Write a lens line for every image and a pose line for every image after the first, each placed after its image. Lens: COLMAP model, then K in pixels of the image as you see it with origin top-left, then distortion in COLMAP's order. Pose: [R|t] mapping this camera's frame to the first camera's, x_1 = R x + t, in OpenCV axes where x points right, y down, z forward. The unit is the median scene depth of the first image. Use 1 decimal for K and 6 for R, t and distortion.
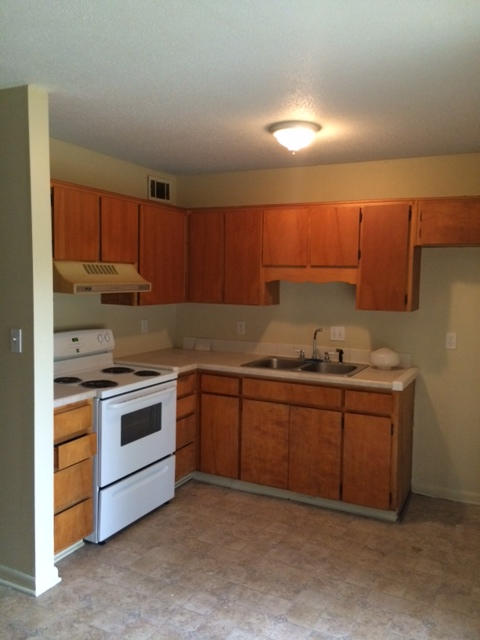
lens RADIAL K [[543.3, 0, 241.2], [0, 543.3, 320.3], [0, 0, 1]] dist [0.065027, -0.096564]
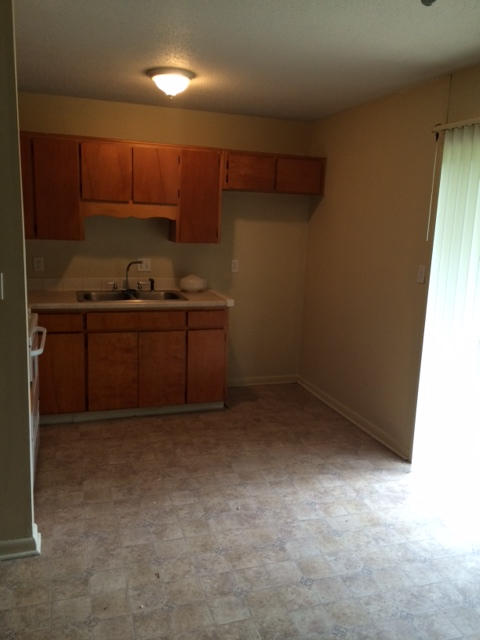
lens RADIAL K [[543.3, 0, 243.2], [0, 543.3, 322.1], [0, 0, 1]] dist [0.065027, -0.096564]
pose [[0.706531, -0.122406, 0.697016, -0.544015], [0.032405, 0.989490, 0.140922, -0.011740], [-0.706940, -0.076979, 0.703072, 0.085062]]
